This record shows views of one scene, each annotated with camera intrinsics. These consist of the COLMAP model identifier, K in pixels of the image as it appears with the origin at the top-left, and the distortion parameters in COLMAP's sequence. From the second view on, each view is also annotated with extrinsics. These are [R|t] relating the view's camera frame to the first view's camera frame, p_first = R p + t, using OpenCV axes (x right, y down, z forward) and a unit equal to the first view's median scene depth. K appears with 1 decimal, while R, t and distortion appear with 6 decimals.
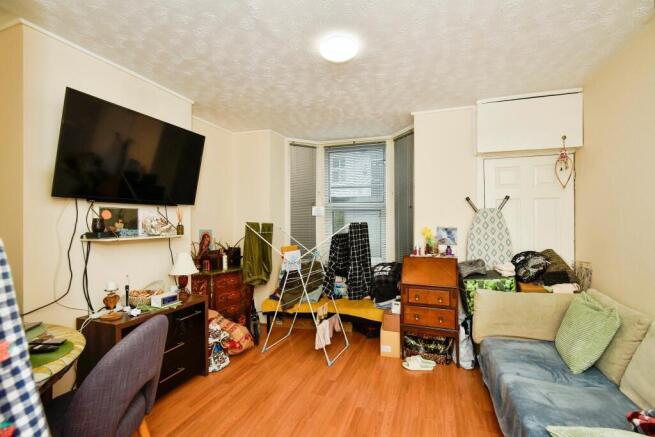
lens RADIAL K [[303.9, 0, 325.5], [0, 303.9, 219.5], [0, 0, 1]] dist [-0.003916, -0.000726]
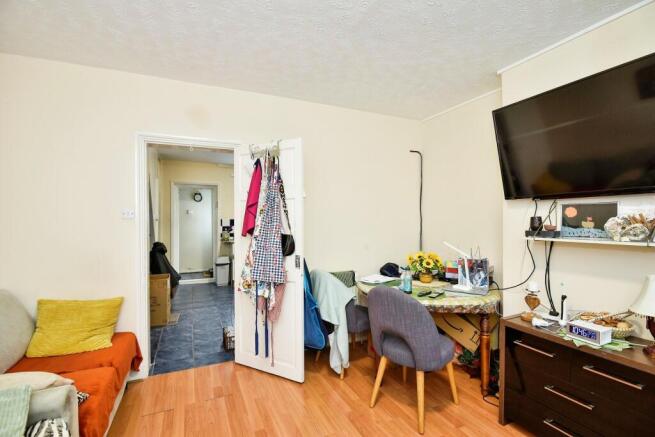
lens RADIAL K [[303.9, 0, 324.7], [0, 303.9, 222.0], [0, 0, 1]] dist [-0.003916, -0.000726]
pose [[-0.734891, 0.007414, -0.678145, 0.401249], [0.010066, 0.999949, 0.000024, 0.005571], [0.678111, -0.006808, -0.734928, 1.159824]]
